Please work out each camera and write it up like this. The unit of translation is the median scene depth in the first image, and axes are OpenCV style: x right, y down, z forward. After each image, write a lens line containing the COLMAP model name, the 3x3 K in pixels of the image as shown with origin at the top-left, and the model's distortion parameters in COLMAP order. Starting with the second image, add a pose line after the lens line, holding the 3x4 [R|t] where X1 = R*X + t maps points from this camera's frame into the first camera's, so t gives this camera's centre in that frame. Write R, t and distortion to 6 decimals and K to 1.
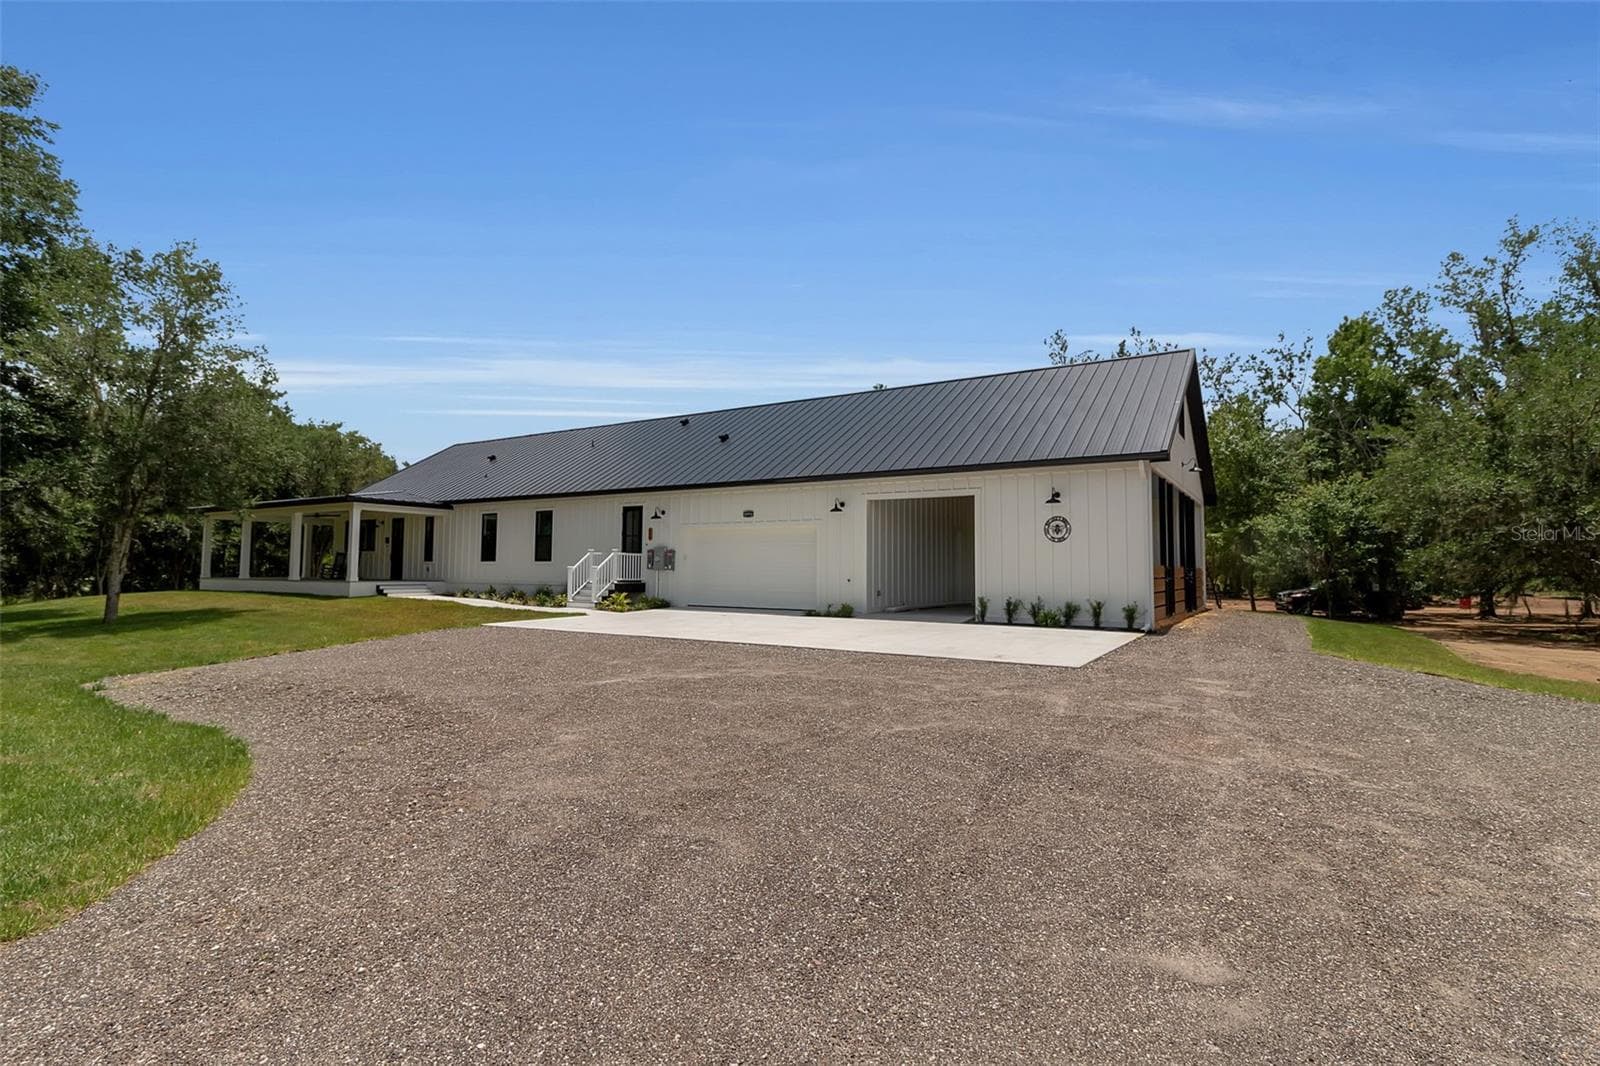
lens RADIAL K [[780.6, 0, 805.1], [0, 780.6, 525.0], [0, 0, 1]] dist [-0.000057, -0.000657]
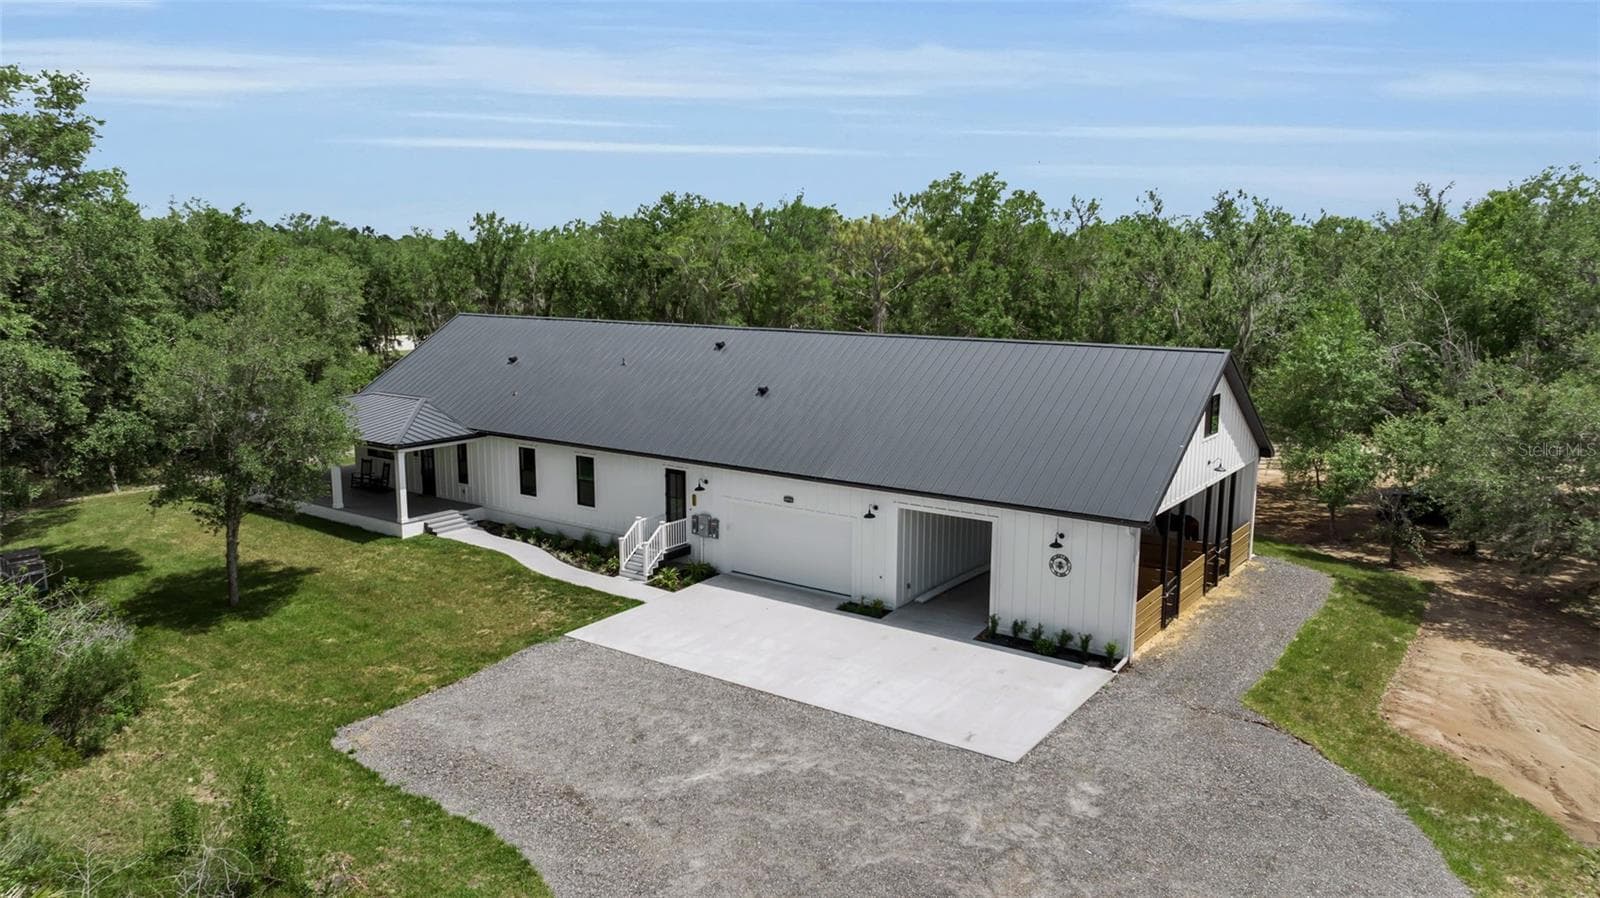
lens RADIAL K [[1119.8, 0, 807.5], [0, 1119.8, 442.9], [0, 0, 1]] dist [-0.019295, 0.024122]
pose [[0.998366, 0.006729, -0.056741, 0.035127], [0.005844, 0.975808, 0.218552, -0.389083], [0.056839, -0.218526, 0.974174, -0.419813]]
